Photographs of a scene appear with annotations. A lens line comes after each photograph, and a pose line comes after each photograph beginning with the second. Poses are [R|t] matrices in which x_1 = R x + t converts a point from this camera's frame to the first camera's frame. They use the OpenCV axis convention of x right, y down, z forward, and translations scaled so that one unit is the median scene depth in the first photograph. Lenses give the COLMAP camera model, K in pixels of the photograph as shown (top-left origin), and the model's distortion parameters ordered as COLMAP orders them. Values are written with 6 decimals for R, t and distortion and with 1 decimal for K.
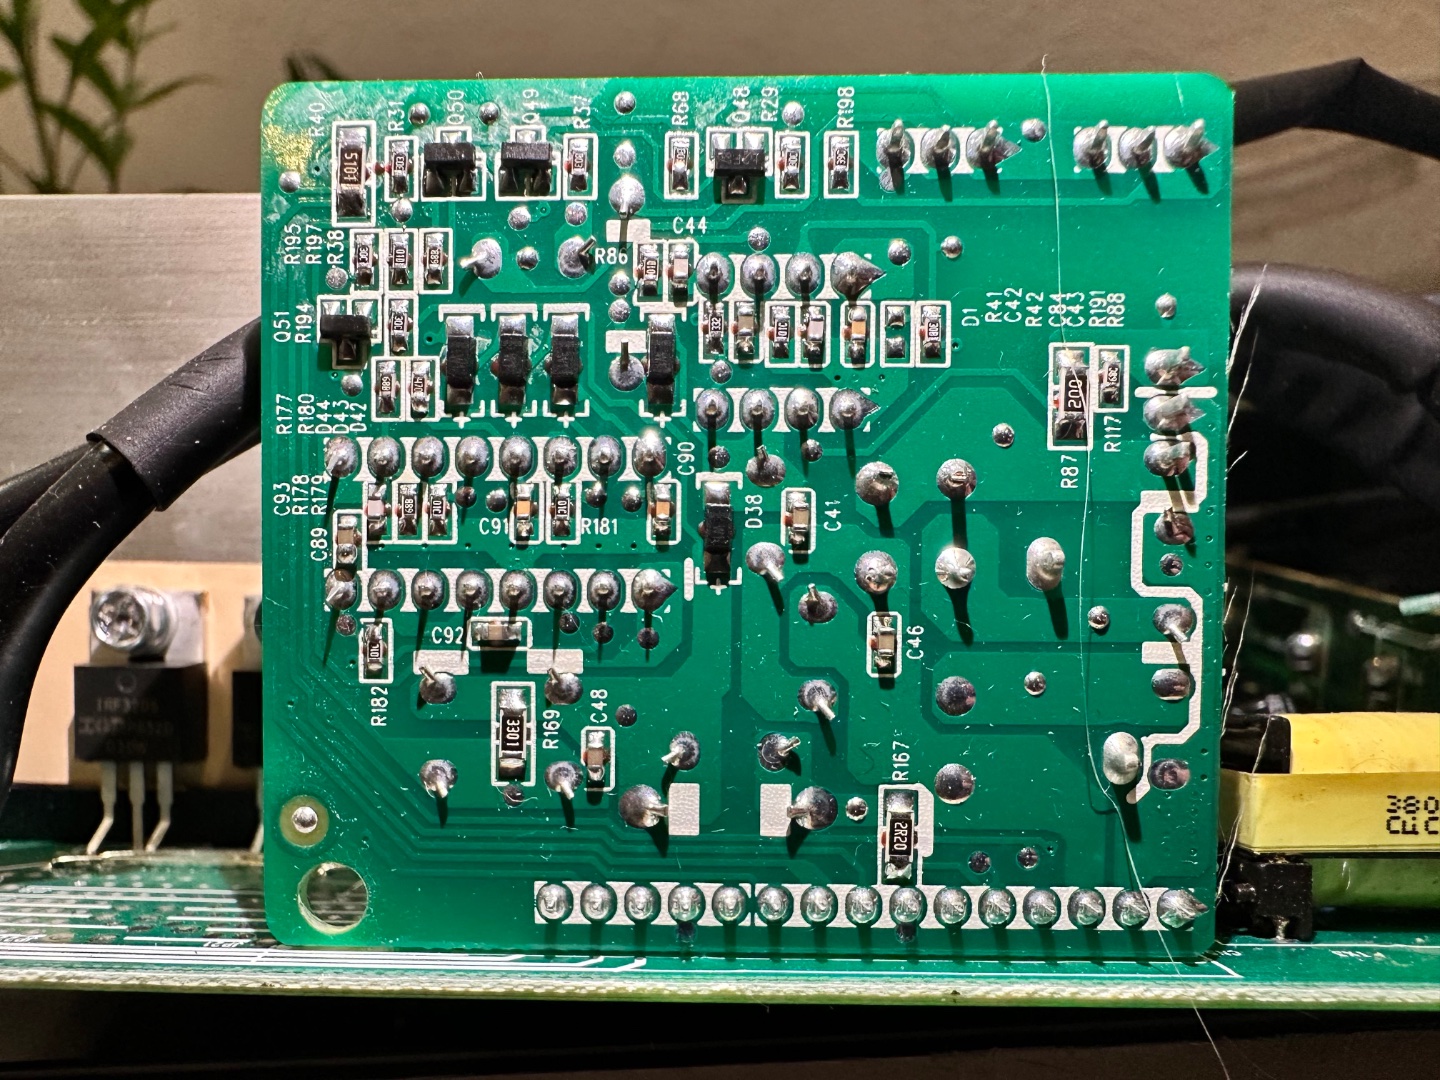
lens RADIAL K [[1160.5, 0, 720.0], [0, 1160.5, 540.0], [0, 0, 1]] dist [0.016188, 0.000997]
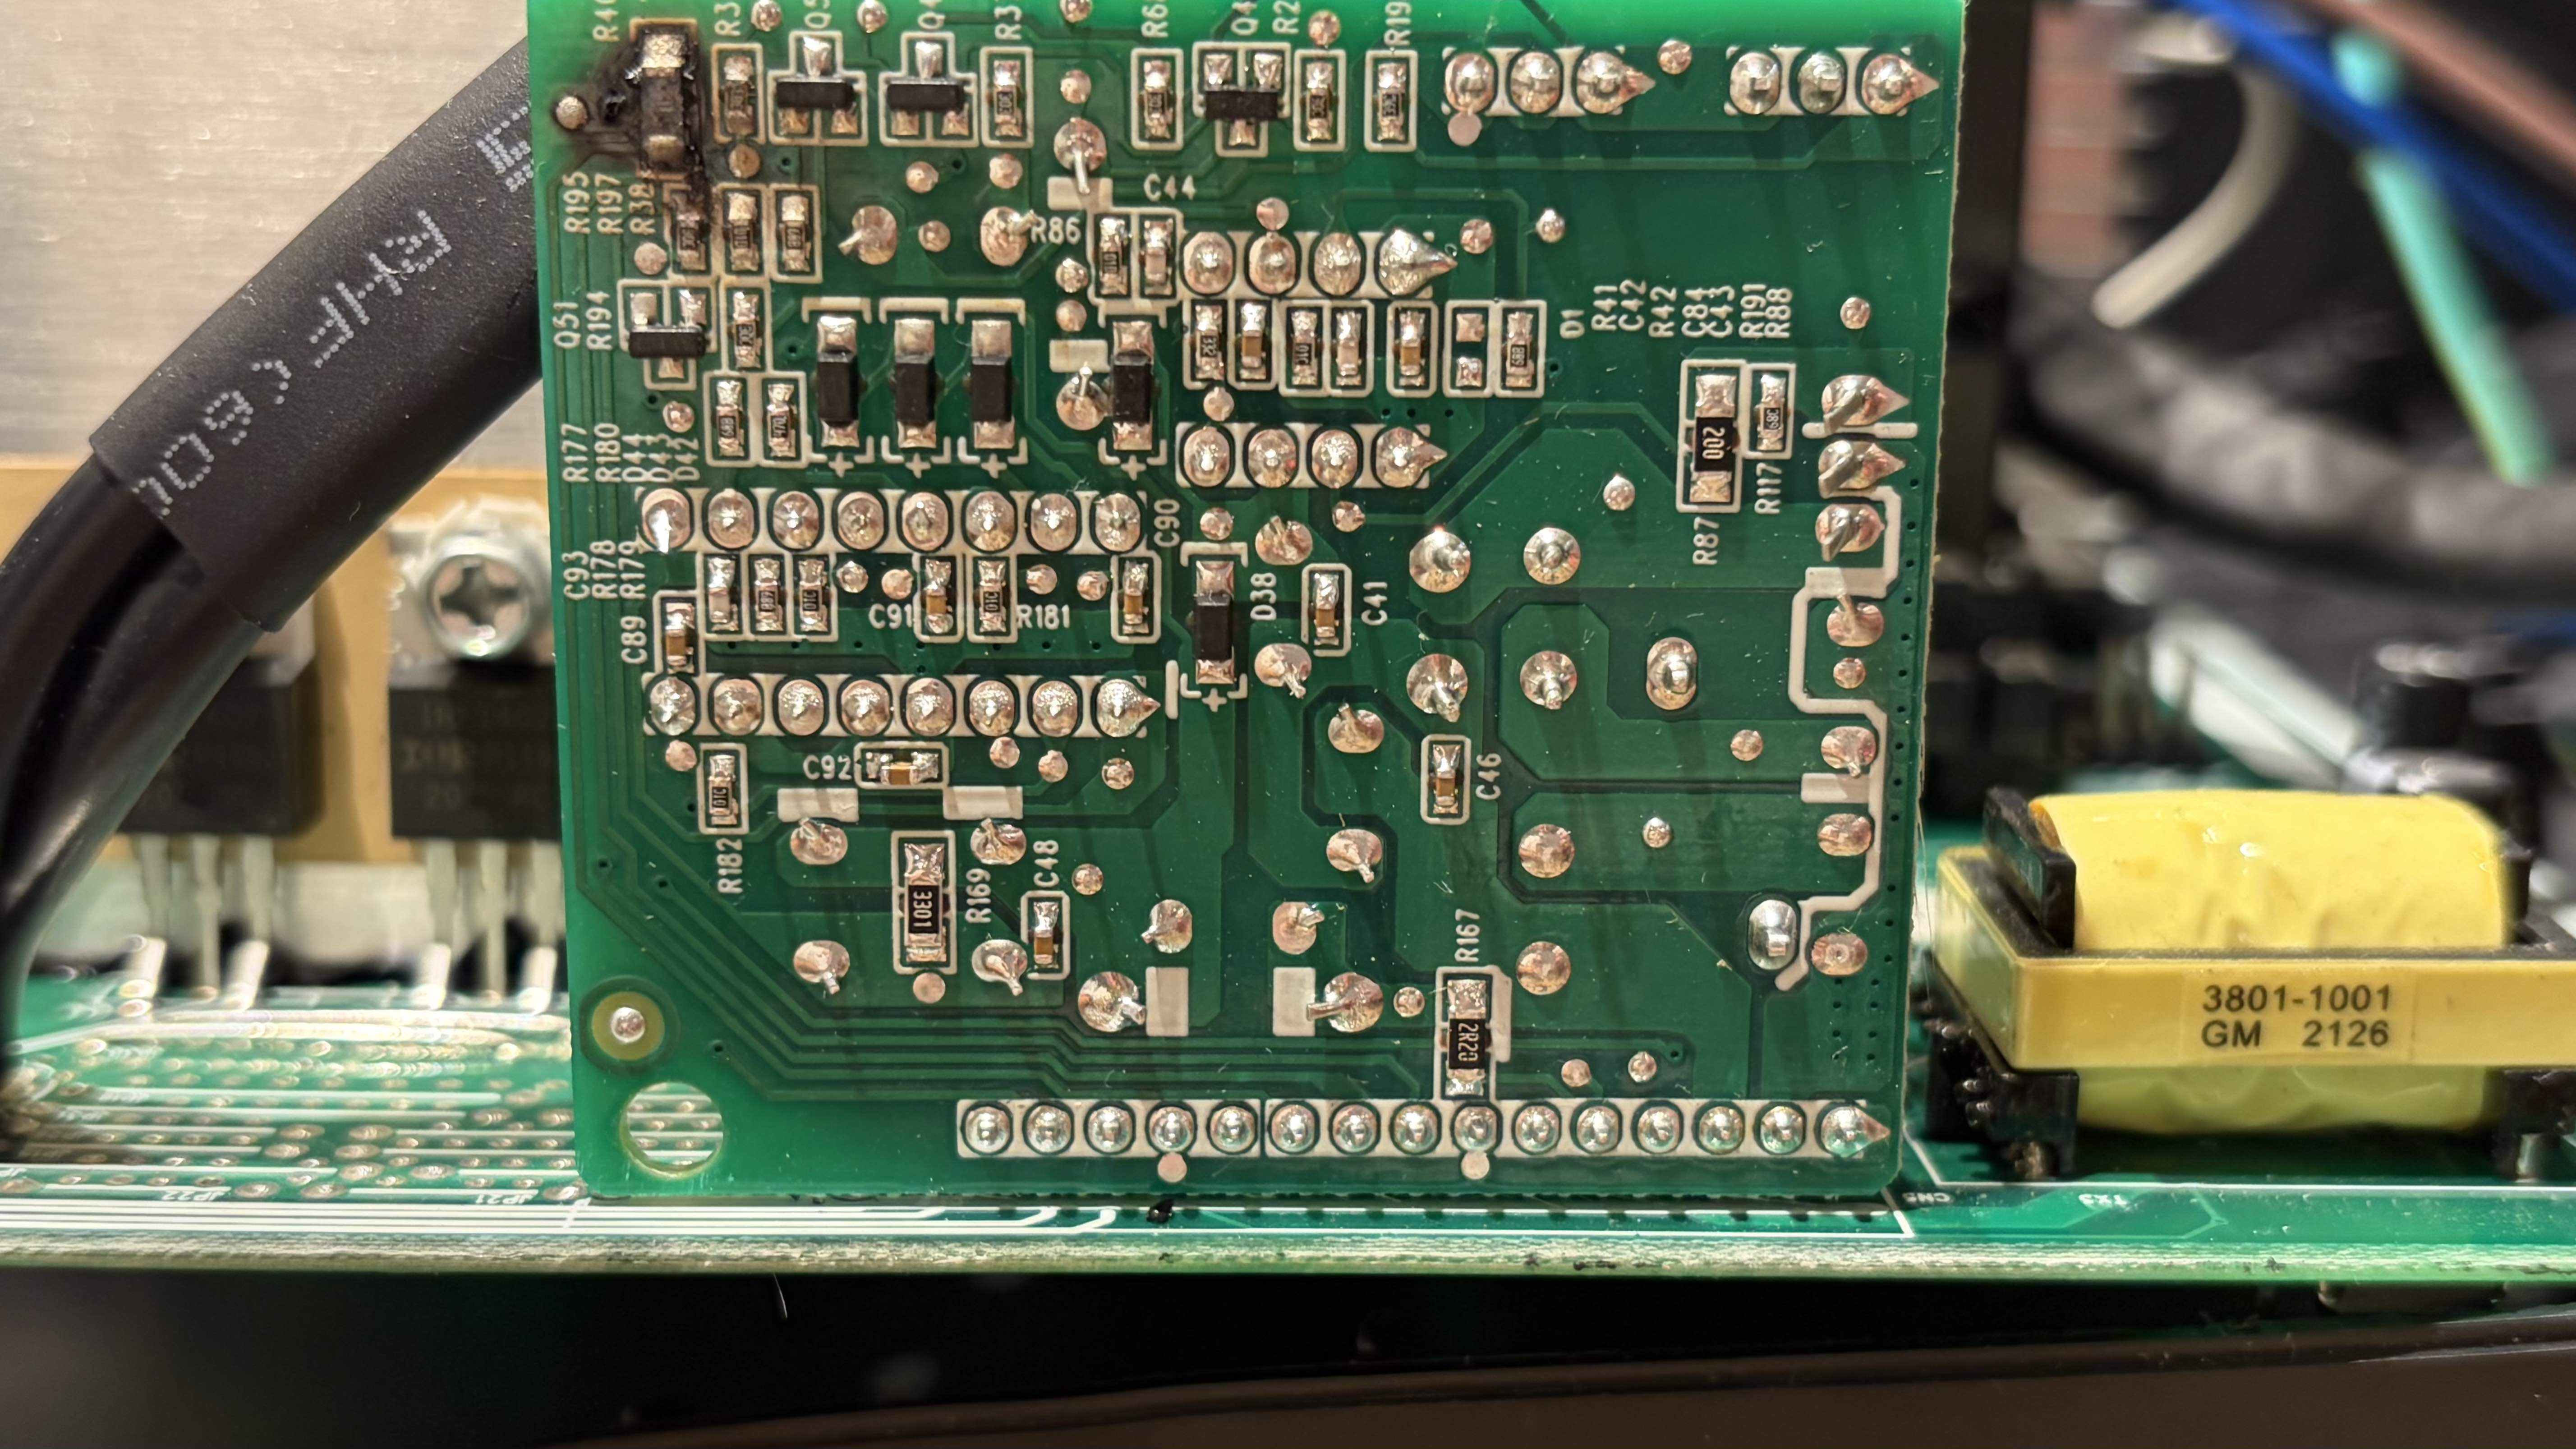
lens RADIAL K [[4459.8, 0, 1288.0], [0, 4459.8, 724.5], [0, 0, 1]] dist [0.333361, -0.067916]
pose [[0.999192, -0.010269, 0.038852, -0.062256], [0.001439, 0.975325, 0.220768, -0.547298], [-0.040160, -0.220533, 0.974552, -1.663070]]
